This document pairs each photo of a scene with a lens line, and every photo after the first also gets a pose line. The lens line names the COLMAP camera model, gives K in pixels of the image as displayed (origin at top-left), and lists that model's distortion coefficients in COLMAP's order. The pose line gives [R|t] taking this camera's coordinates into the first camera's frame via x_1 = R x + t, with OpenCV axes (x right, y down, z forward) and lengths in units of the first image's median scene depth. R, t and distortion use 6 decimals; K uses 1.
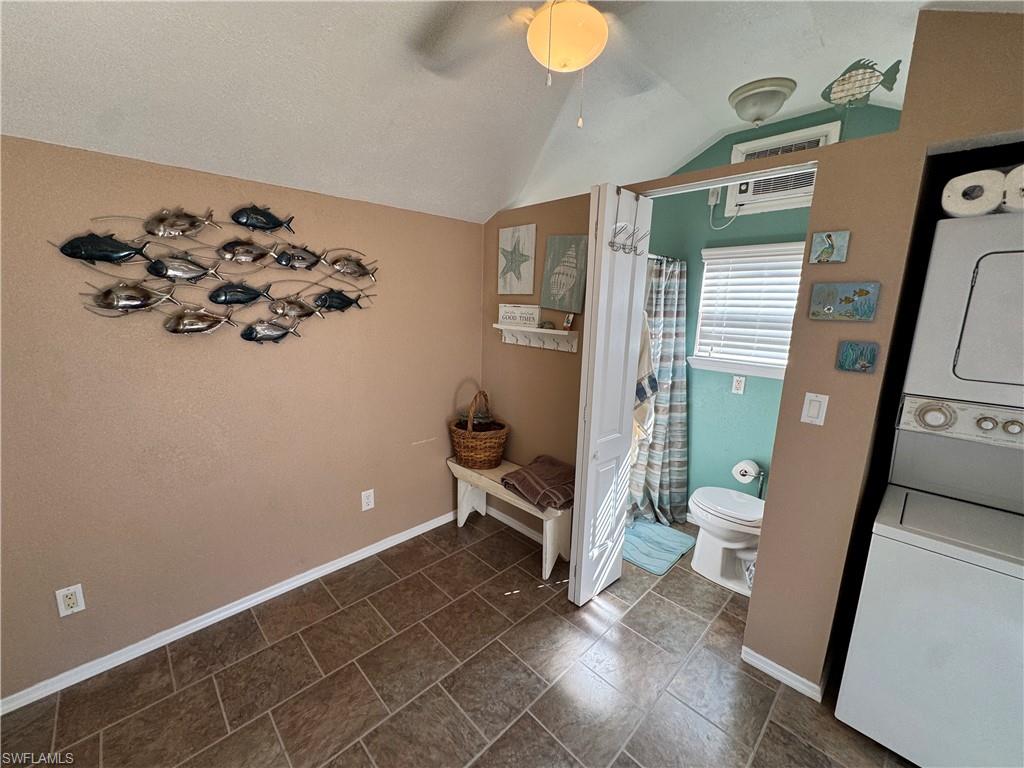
lens RADIAL K [[409.0, 0, 512.0], [0, 409.0, 384.0], [0, 0, 1]] dist [-0.002443, -0.000202]
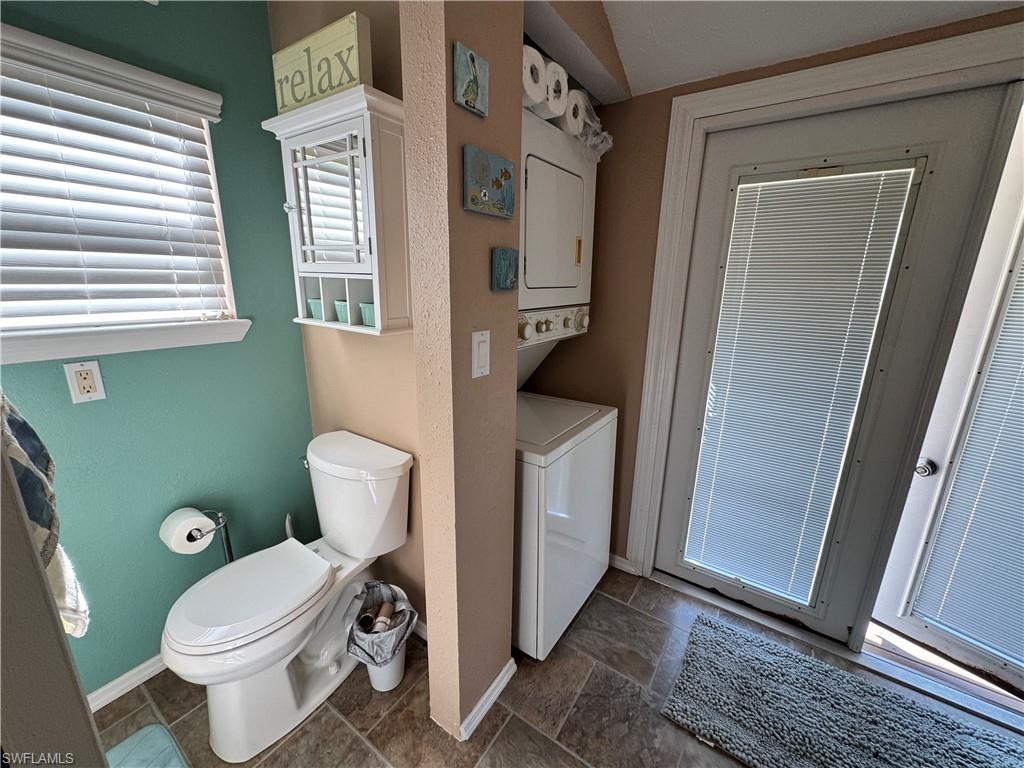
lens RADIAL K [[409.0, 0, 512.0], [0, 409.0, 384.0], [0, 0, 1]] dist [-0.002443, -0.000202]
pose [[-0.187126, -0.272048, 0.943914, 0.088541], [0.168456, 0.937766, 0.303672, -0.093216], [-0.967784, 0.215833, -0.129652, 1.104426]]
